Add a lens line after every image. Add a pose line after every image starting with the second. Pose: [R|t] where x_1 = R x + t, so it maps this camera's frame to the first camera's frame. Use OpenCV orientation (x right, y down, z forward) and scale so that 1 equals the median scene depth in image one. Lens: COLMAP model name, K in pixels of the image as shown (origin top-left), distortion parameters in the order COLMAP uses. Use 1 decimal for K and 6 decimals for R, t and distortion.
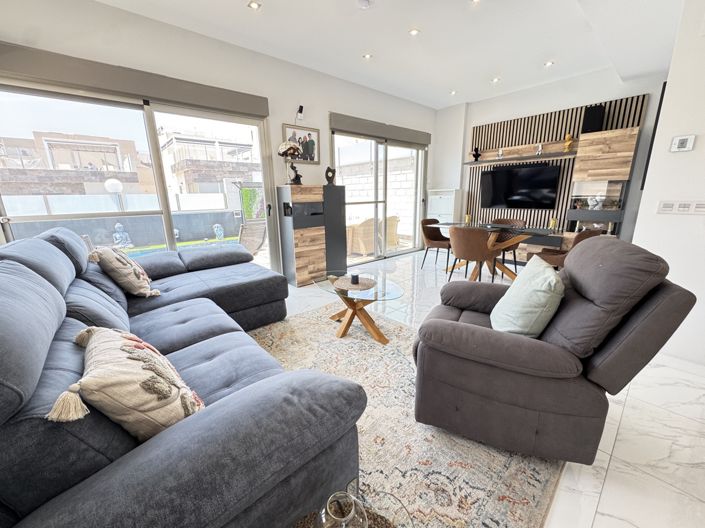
lens RADIAL K [[281.6, 0, 353.7], [0, 281.6, 262.4], [0, 0, 1]] dist [-0.000745, 0.000443]
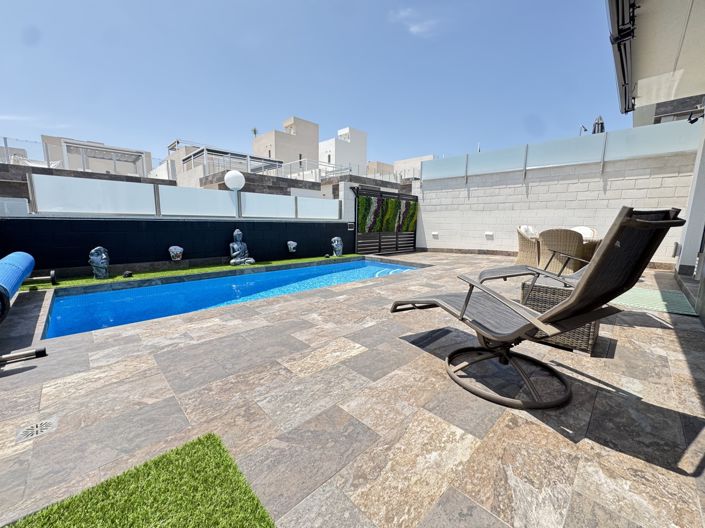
lens RADIAL K [[281.6, 0, 351.2], [0, 281.6, 265.6], [0, 0, 1]] dist [-0.000745, 0.000443]
pose [[0.998183, 0.022347, 0.055955, -0.457036], [-0.017742, 0.996516, -0.081490, 0.009742], [-0.057581, 0.080349, 0.995102, 0.192095]]
